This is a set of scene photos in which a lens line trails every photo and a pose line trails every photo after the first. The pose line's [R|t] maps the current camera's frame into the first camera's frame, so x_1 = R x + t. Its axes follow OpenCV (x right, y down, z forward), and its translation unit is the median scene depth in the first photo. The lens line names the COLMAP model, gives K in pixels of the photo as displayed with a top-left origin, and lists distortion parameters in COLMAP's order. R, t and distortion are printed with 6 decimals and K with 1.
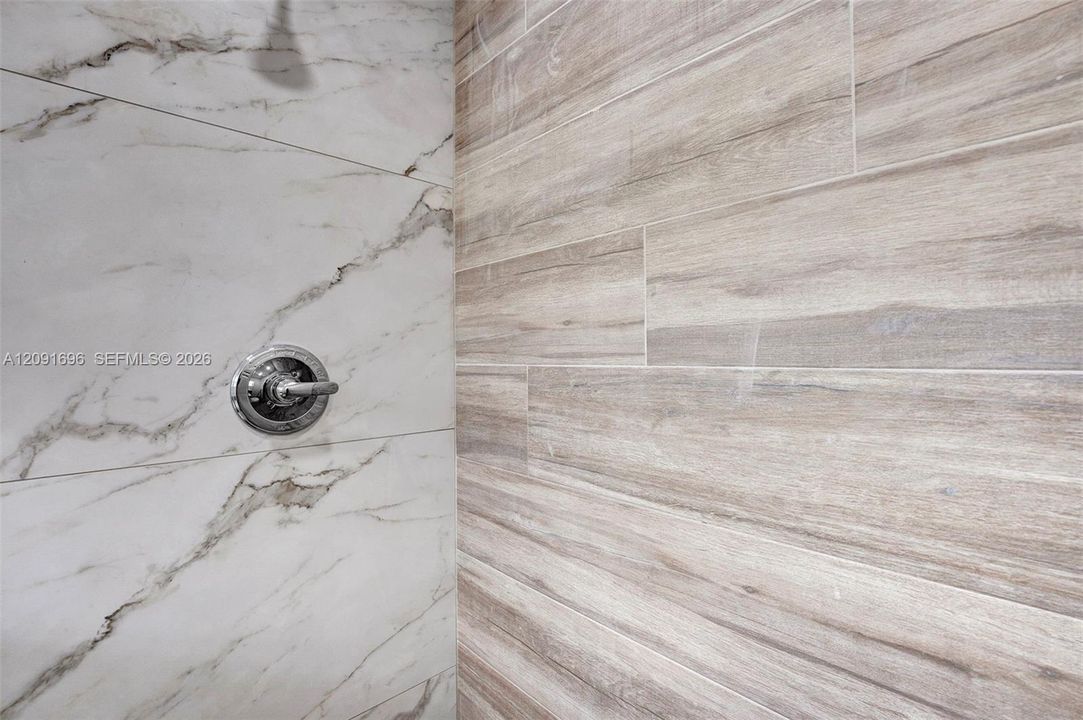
lens RADIAL K [[474.3, 0, 539.2], [0, 474.3, 358.3], [0, 0, 1]] dist [-0.019500, 0.000033]
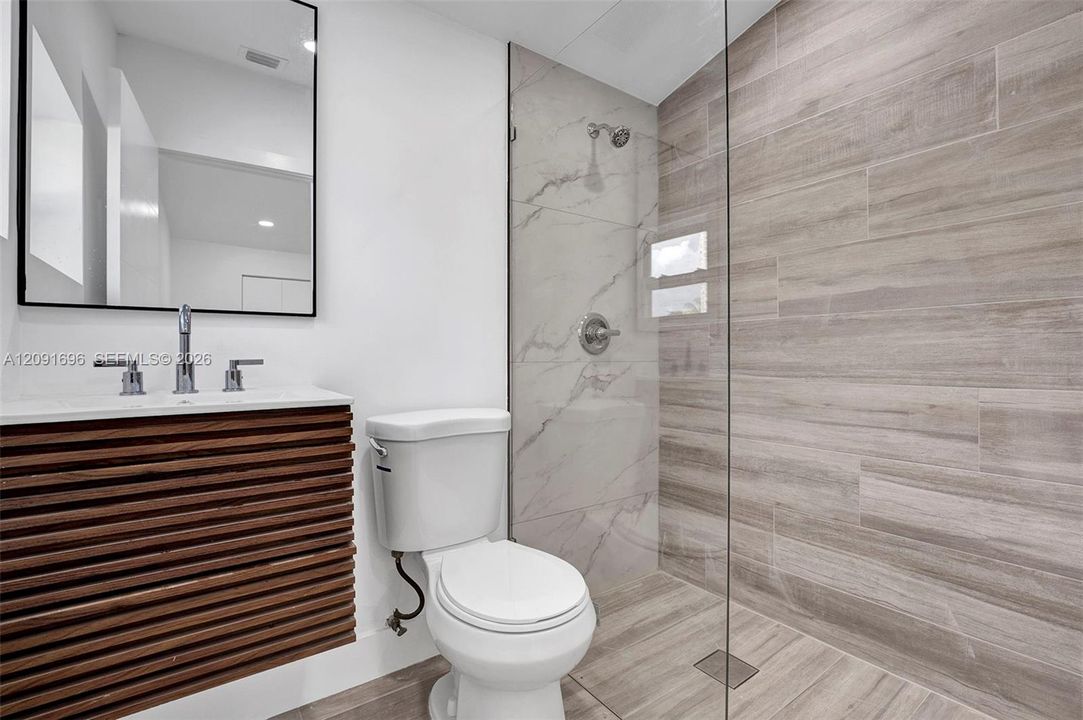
lens RADIAL K [[474.3, 0, 539.2], [0, 474.3, 358.3], [0, 0, 1]] dist [-0.019500, 0.000033]
pose [[0.990913, 0.002543, -0.134483, -0.633731], [-0.003046, 0.999989, -0.003529, 0.233596], [0.134472, 0.003906, 0.990910, -1.459770]]
